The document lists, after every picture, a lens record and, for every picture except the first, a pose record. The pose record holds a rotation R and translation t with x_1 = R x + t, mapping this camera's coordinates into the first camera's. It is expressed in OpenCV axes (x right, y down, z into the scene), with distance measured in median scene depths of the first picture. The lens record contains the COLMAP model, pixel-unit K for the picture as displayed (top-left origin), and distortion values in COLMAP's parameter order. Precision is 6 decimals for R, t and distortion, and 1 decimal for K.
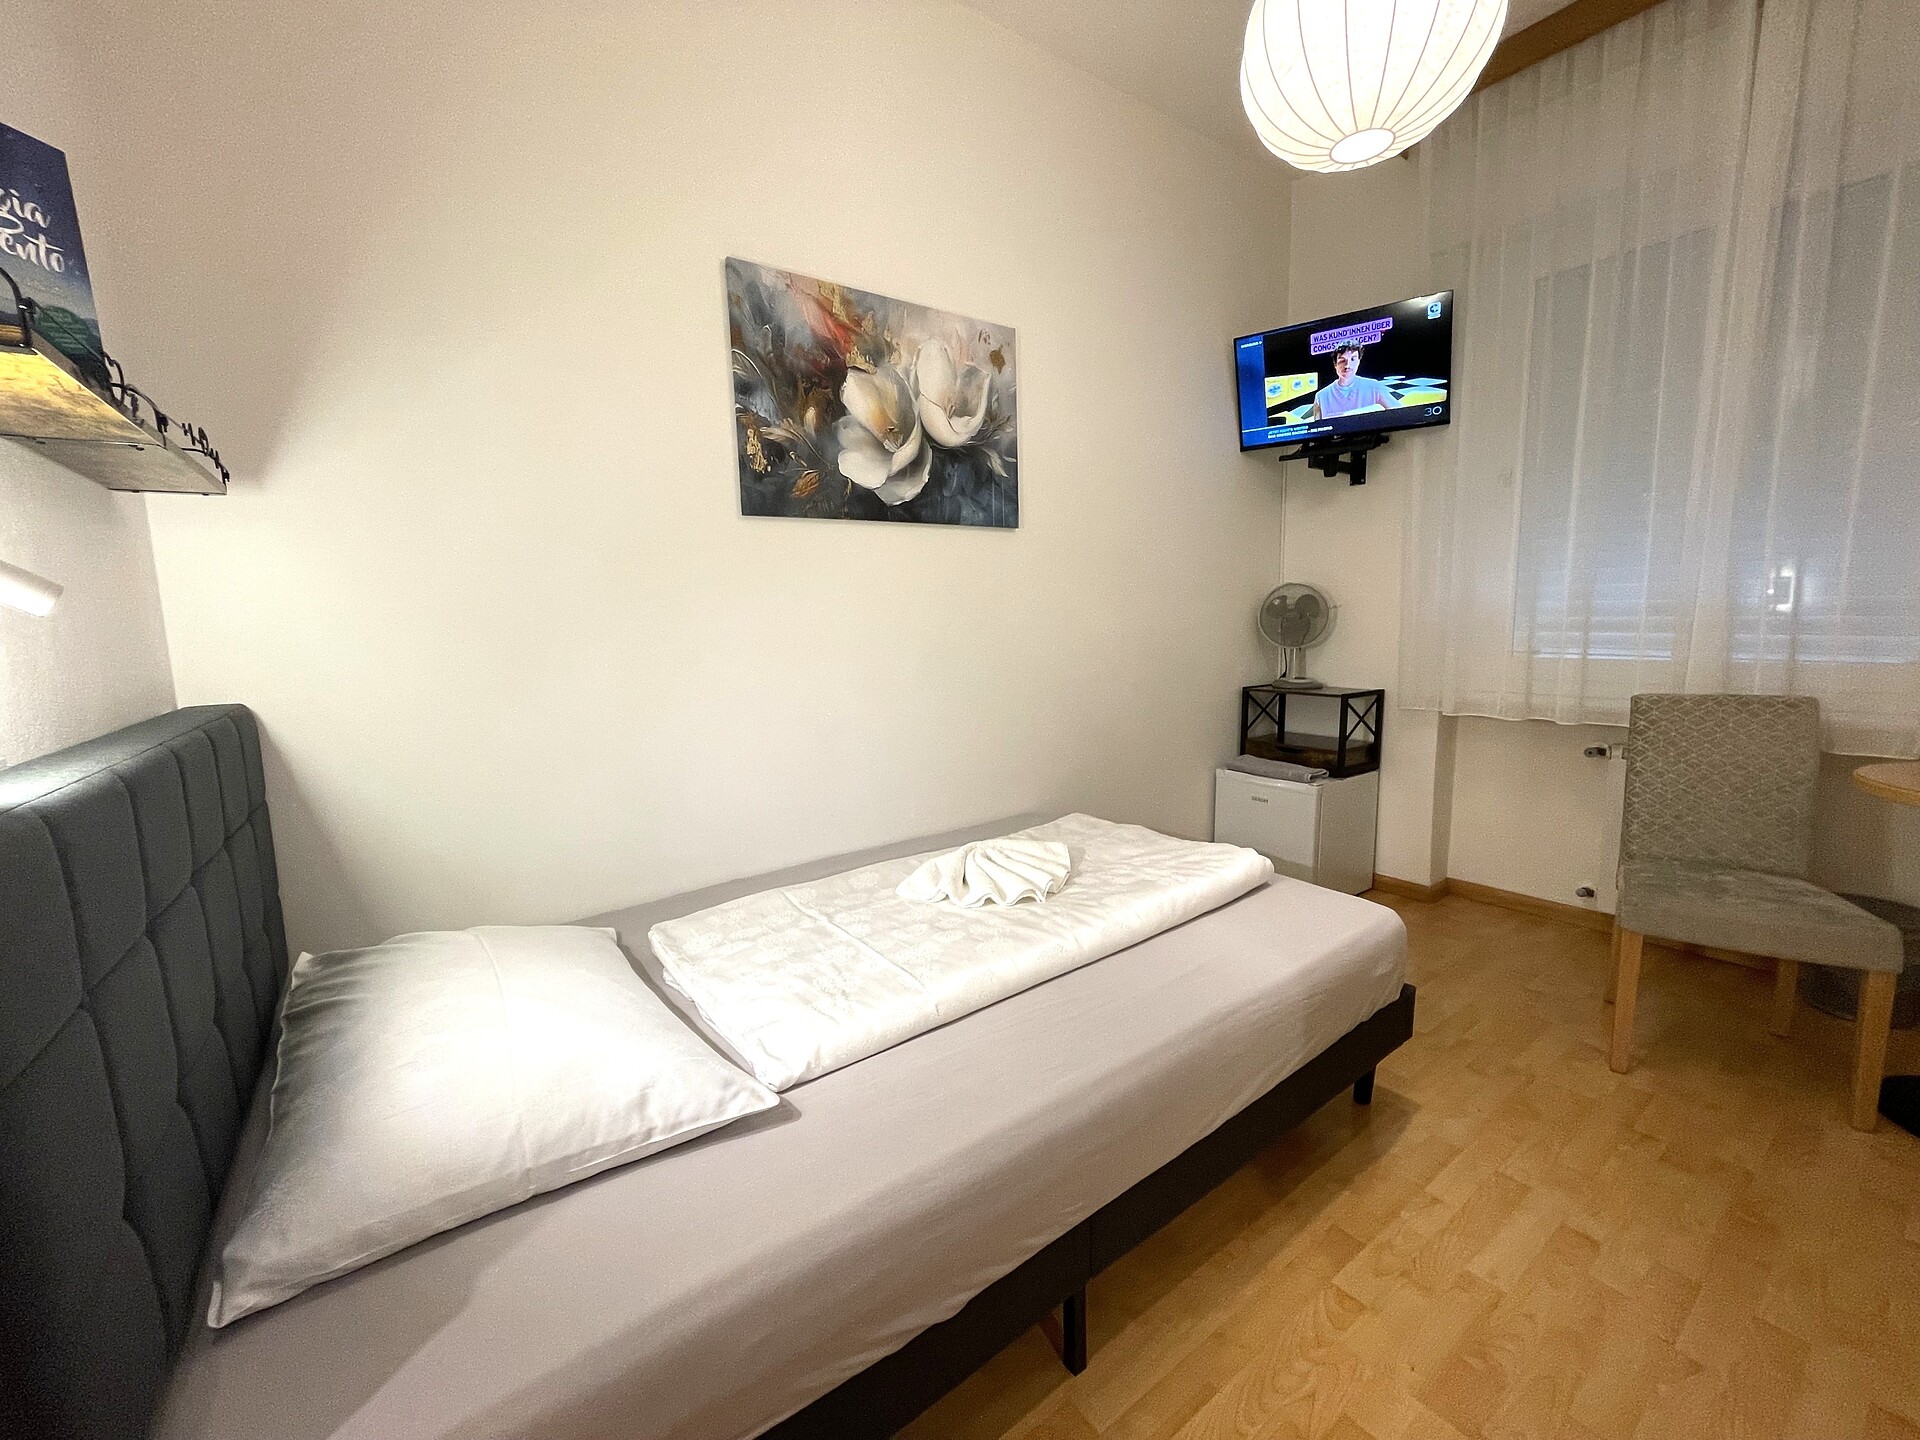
lens RADIAL K [[767.4, 0, 958.5], [0, 767.4, 718.7], [0, 0, 1]] dist [-0.002819, 0.000219]
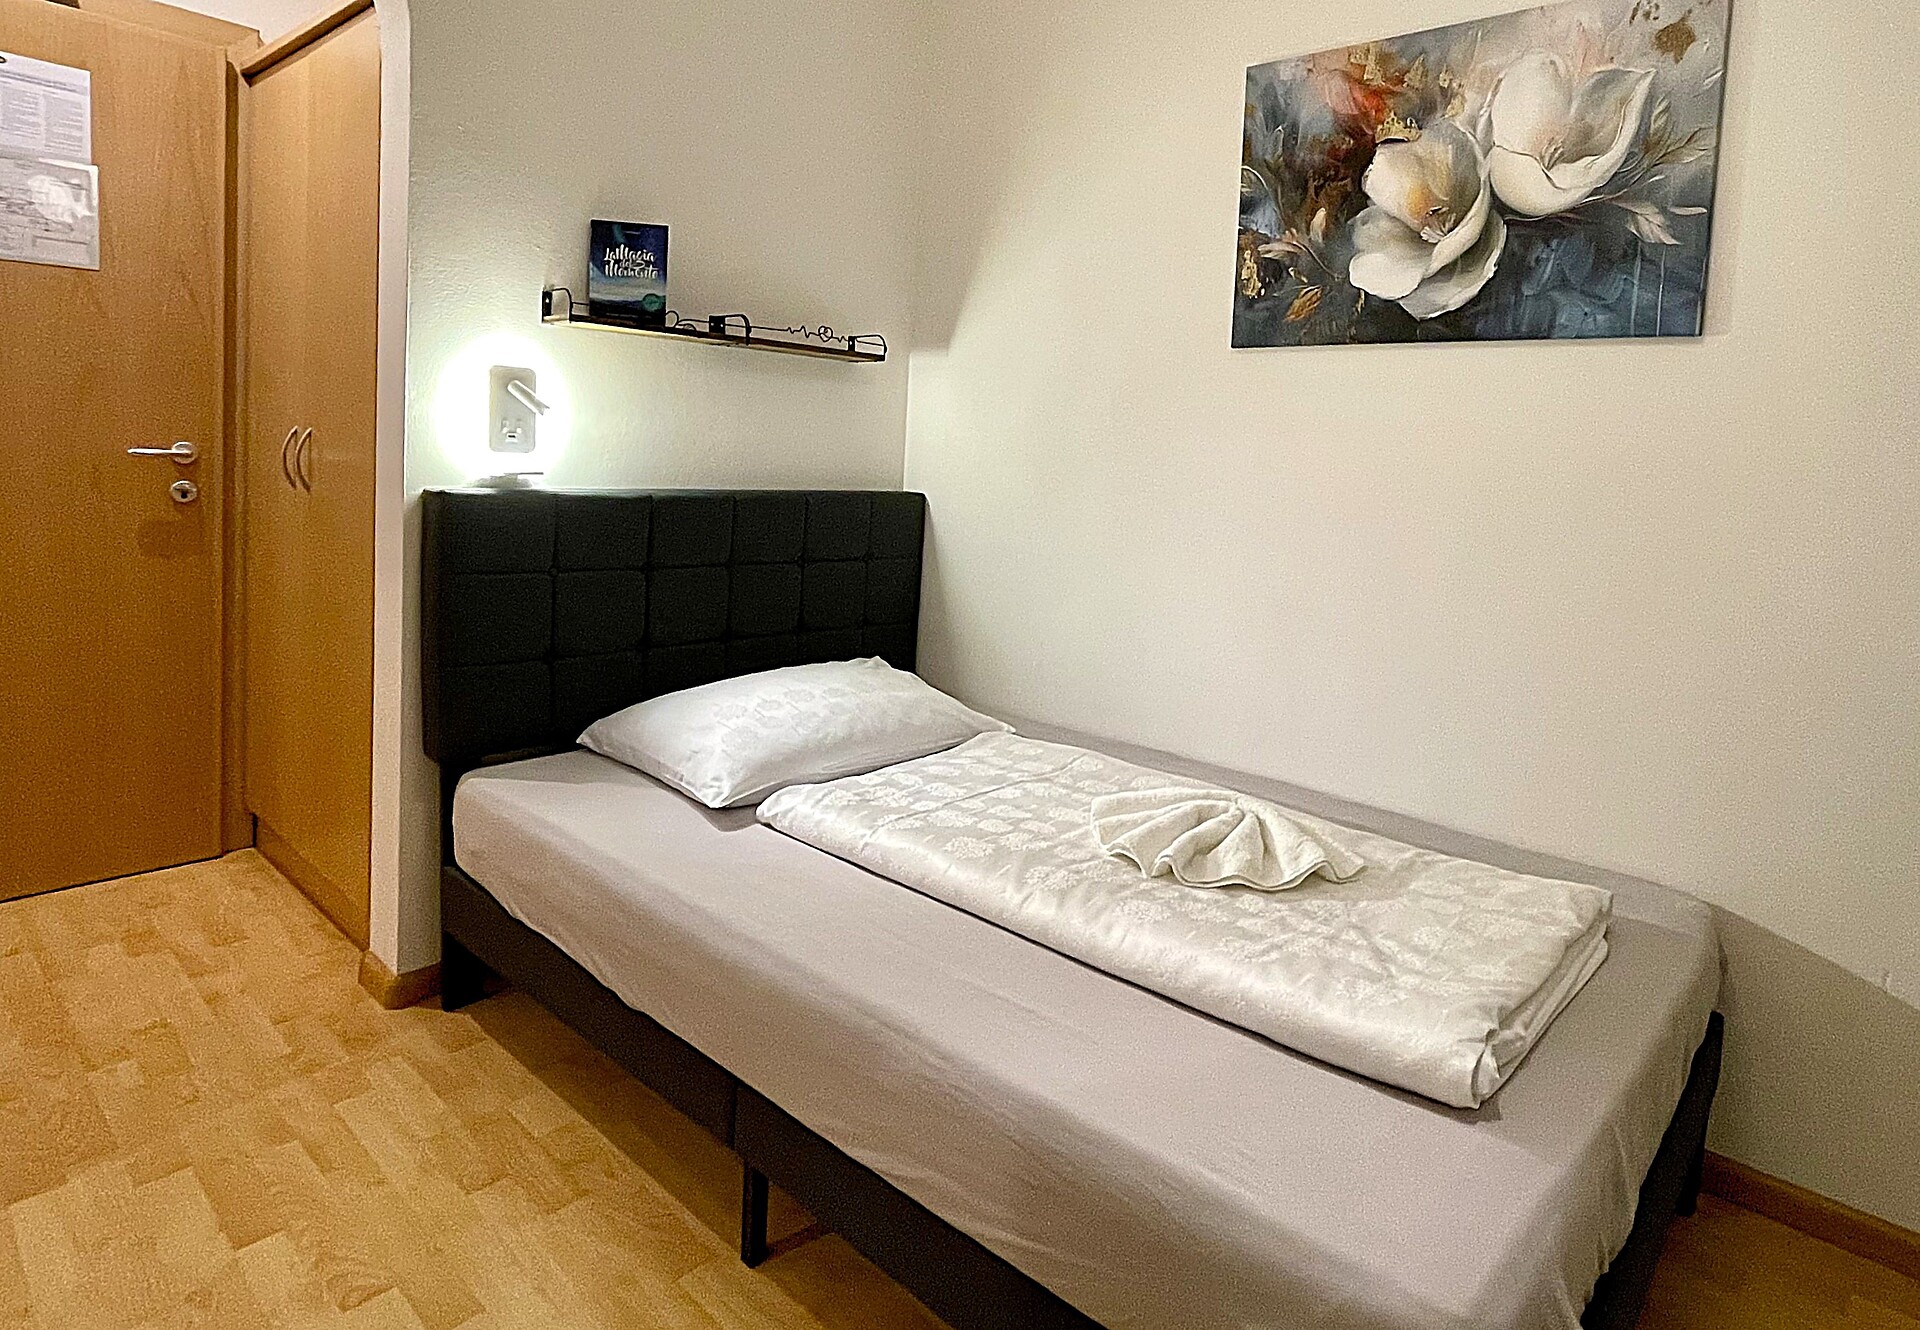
lens RADIAL K [[1054.9, 0, 1089.8], [0, 1054.9, 517.2], [0, 0, 1]] dist [-0.001301, -0.004163]
pose [[0.261989, 0.102290, -0.959635, 0.785340], [-0.192561, 0.979913, 0.051880, -0.098149], [0.945665, 0.171197, 0.276424, 0.500614]]
